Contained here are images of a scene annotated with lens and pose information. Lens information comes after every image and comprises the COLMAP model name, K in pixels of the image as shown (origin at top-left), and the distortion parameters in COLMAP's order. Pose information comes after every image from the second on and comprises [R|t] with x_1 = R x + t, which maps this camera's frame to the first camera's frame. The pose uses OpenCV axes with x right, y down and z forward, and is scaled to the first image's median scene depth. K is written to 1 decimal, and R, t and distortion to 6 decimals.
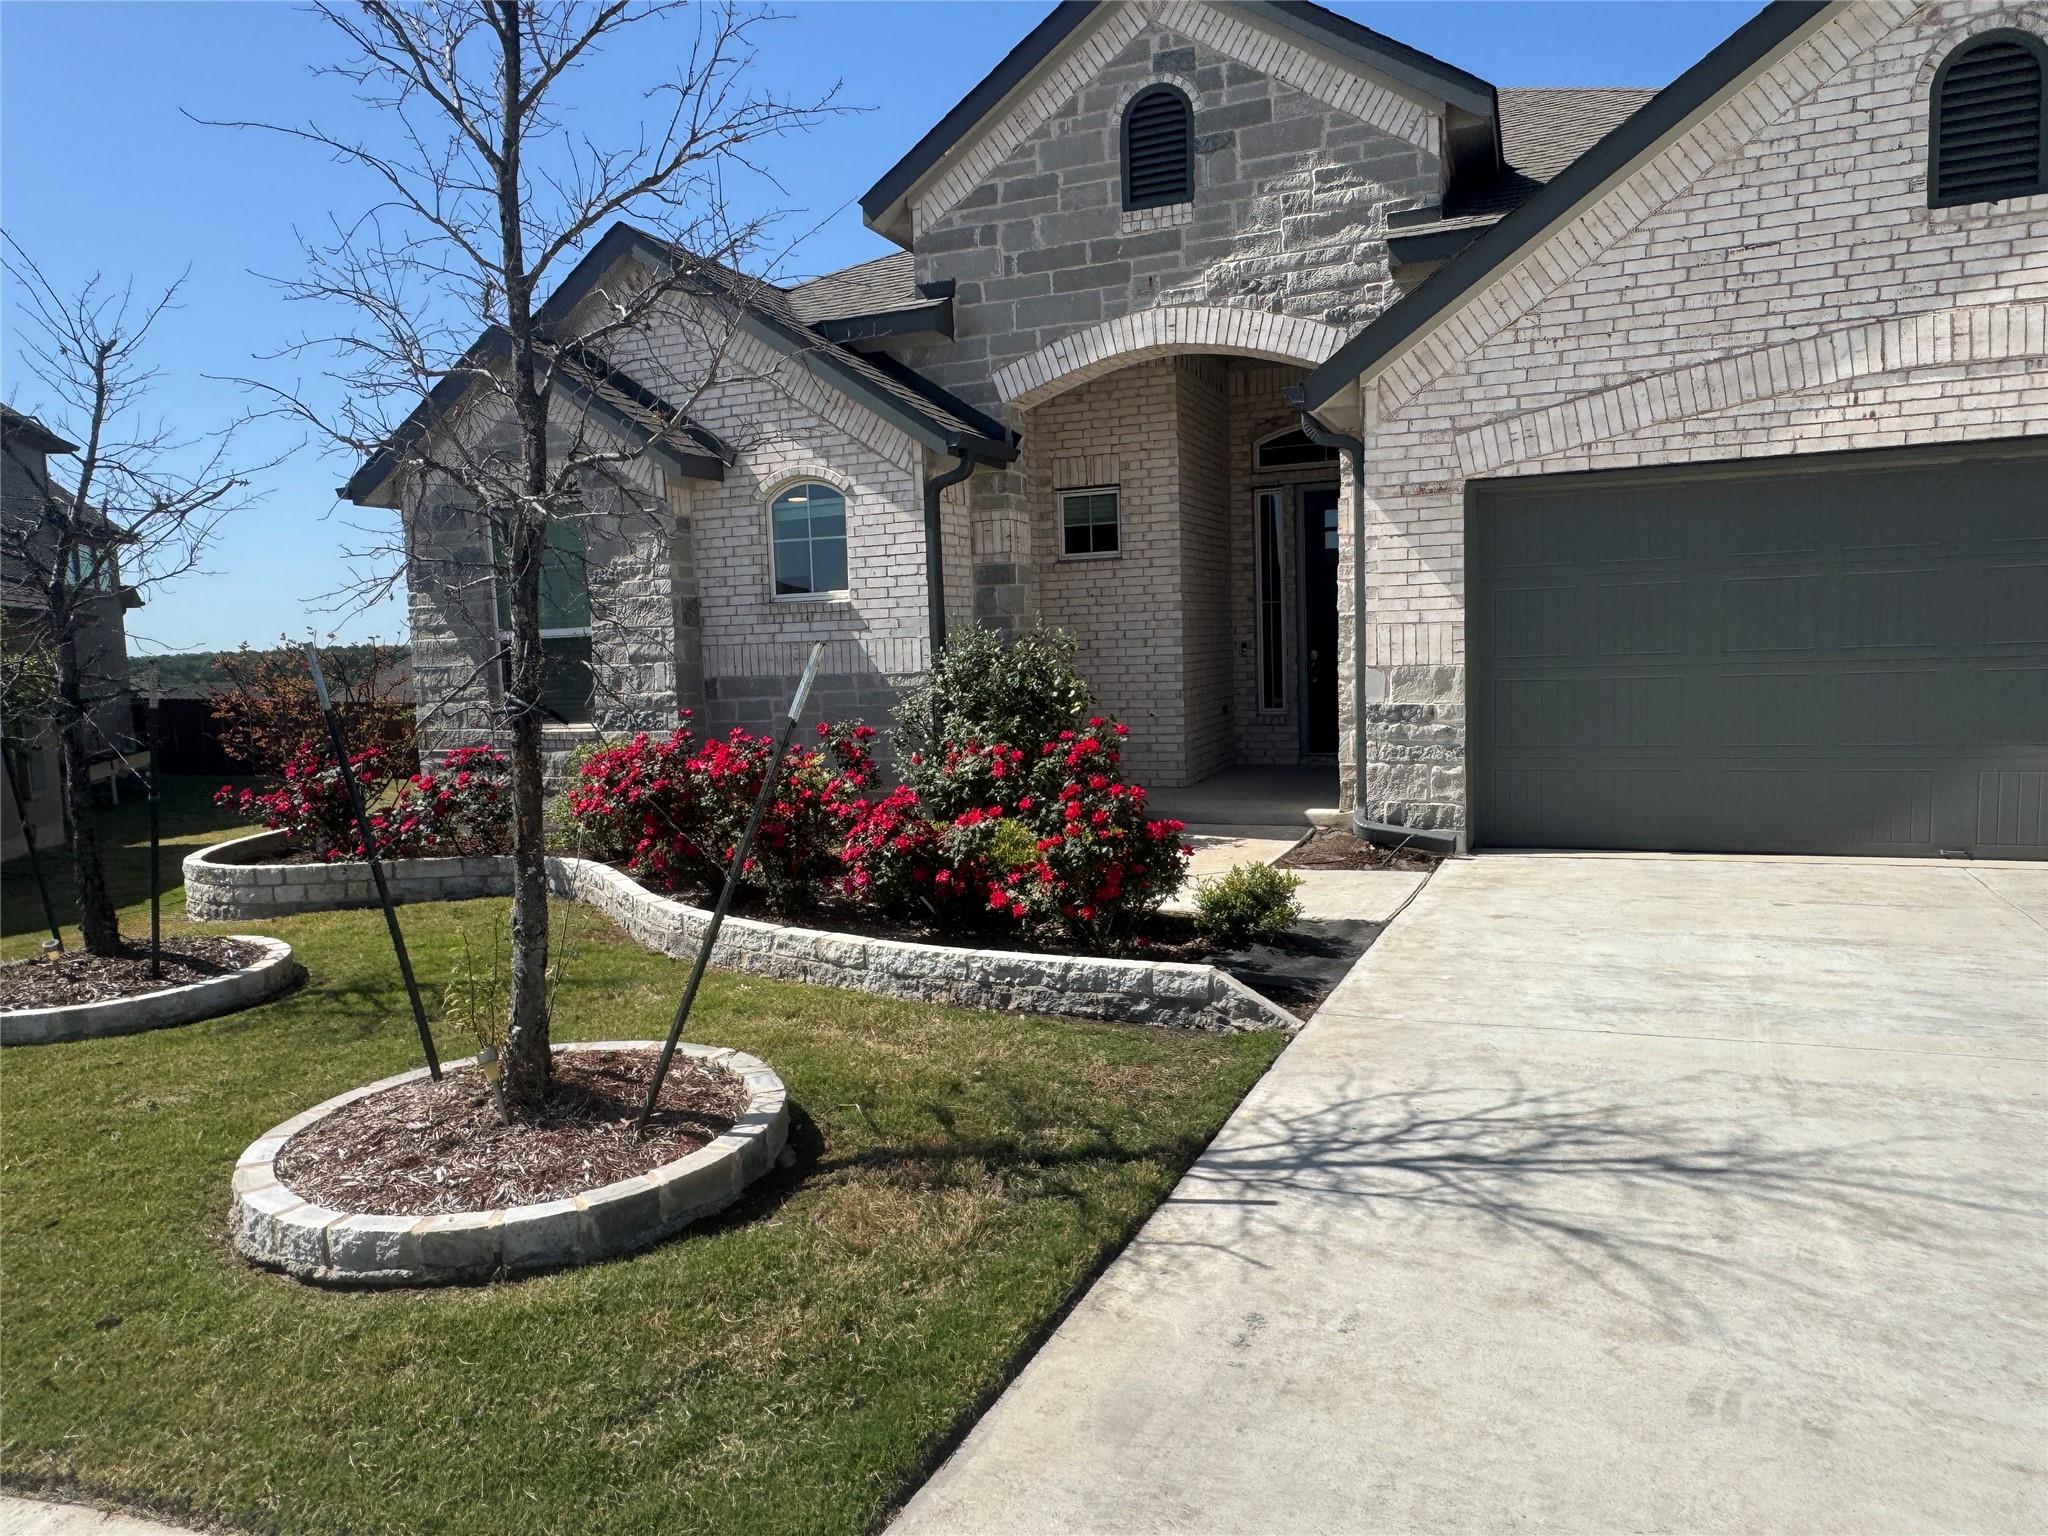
lens RADIAL K [[1291.0, 0, 1024.0], [0, 1291.0, 768.0], [0, 0, 1]] dist [0.004562, -0.000399]
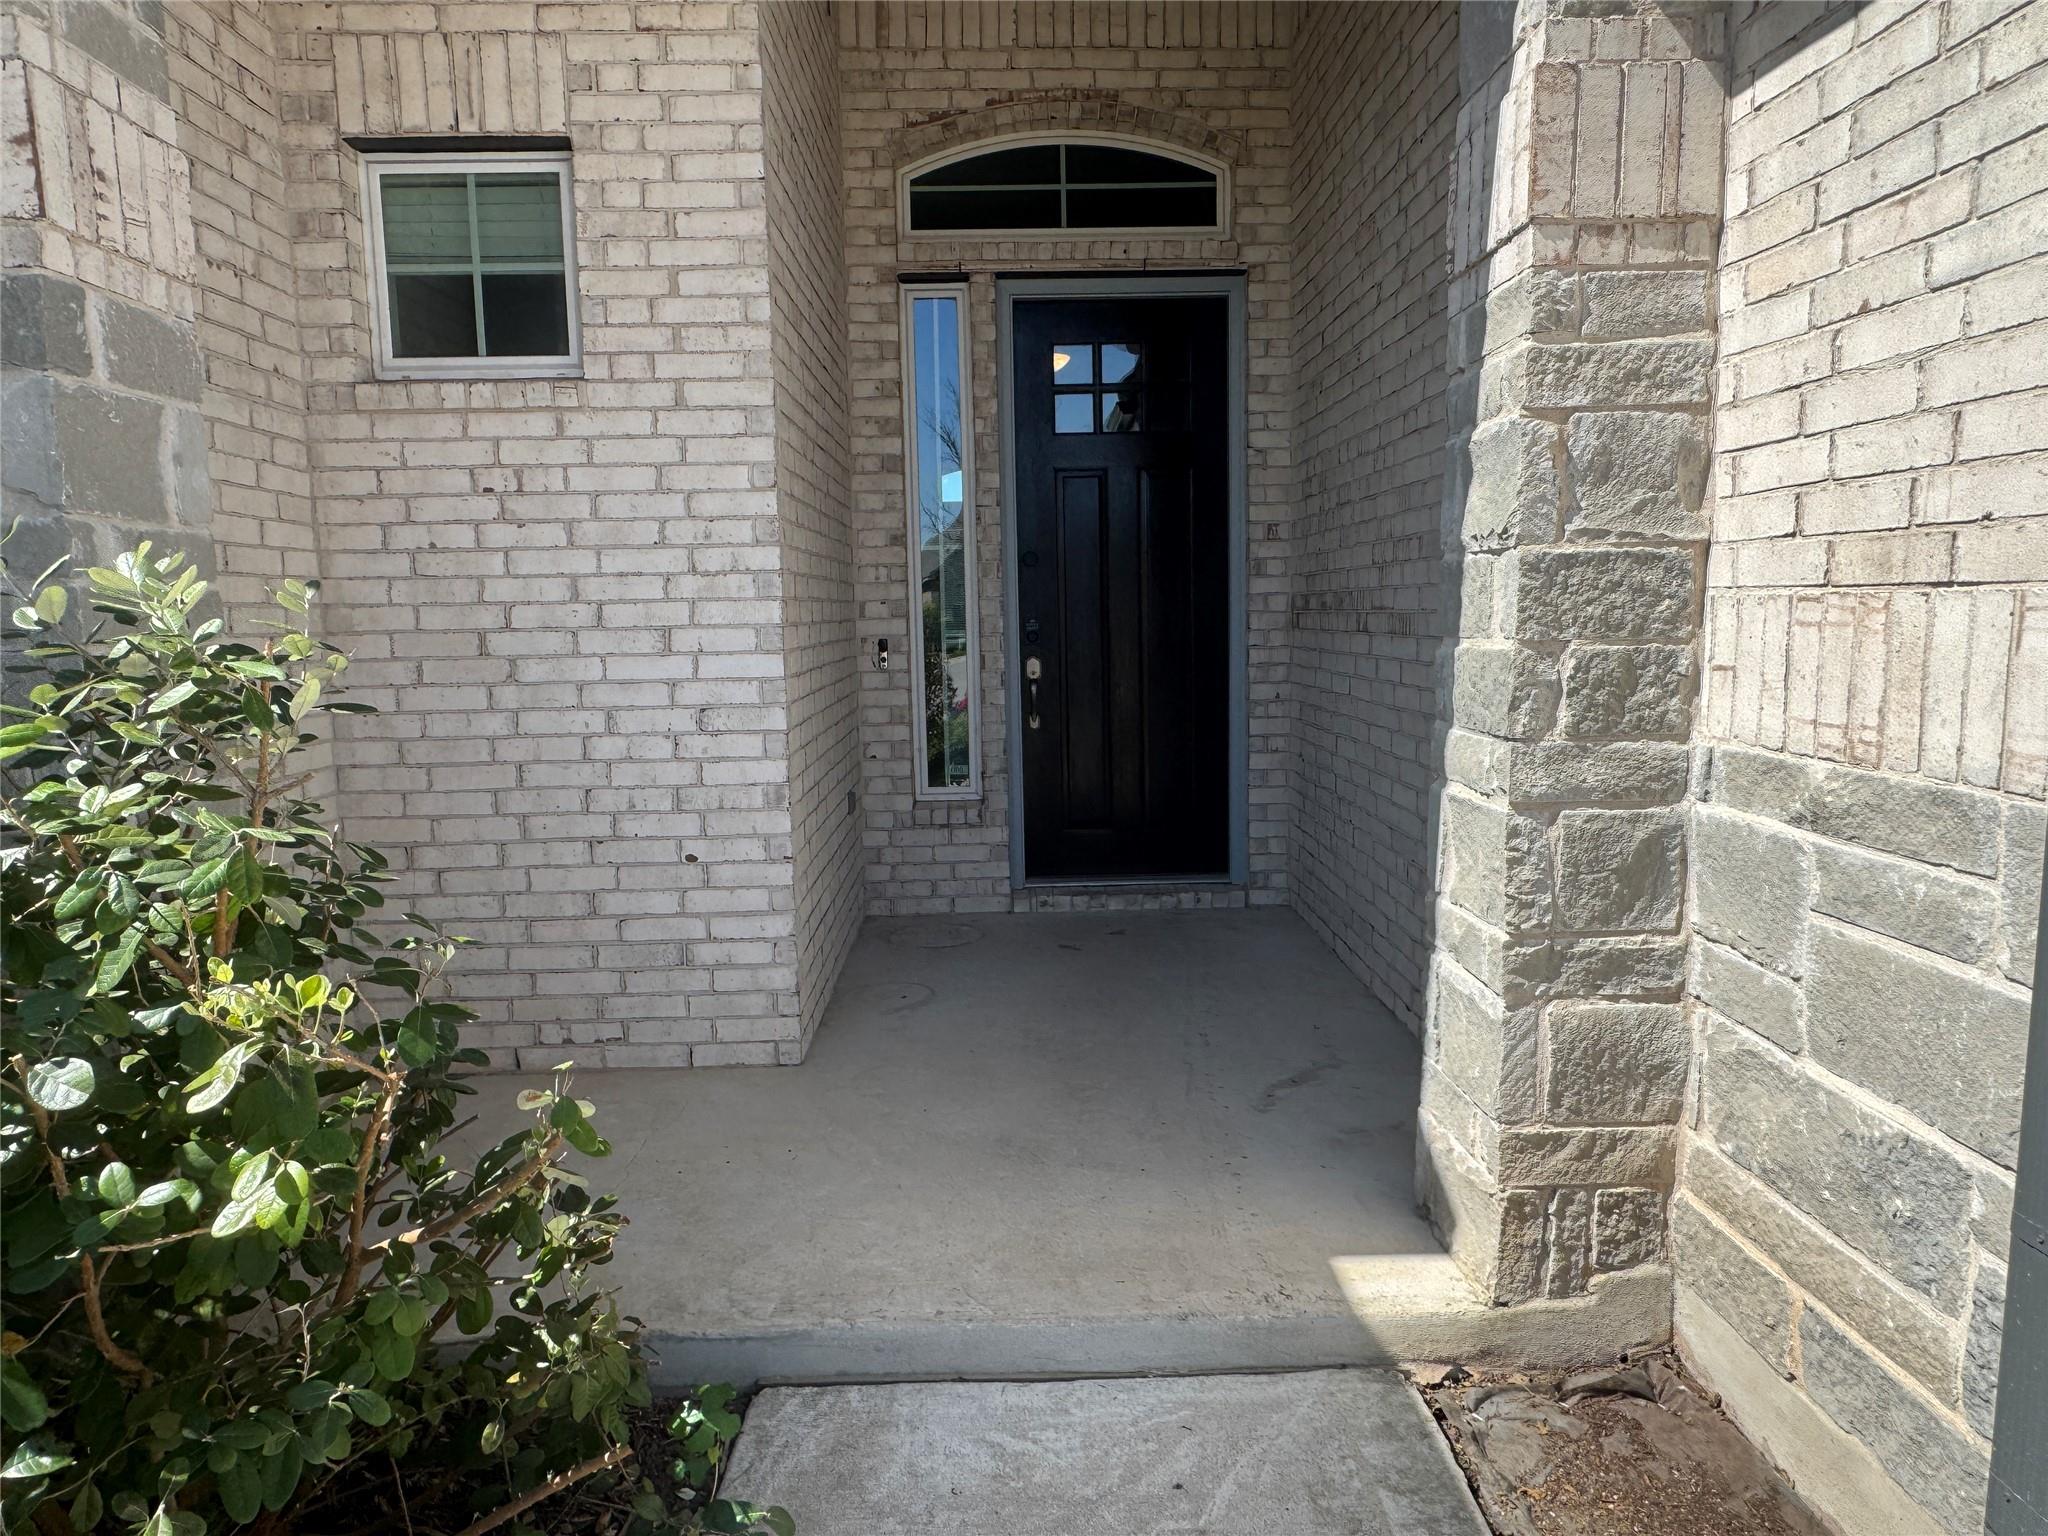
lens RADIAL K [[1291.0, 0, 1024.0], [0, 1291.0, 768.0], [0, 0, 1]] dist [0.004562, -0.000399]
pose [[0.915591, -0.029377, 0.401036, 0.055859], [0.024466, 0.999550, 0.017363, -0.085590], [-0.401365, -0.006085, 0.915898, 0.829682]]
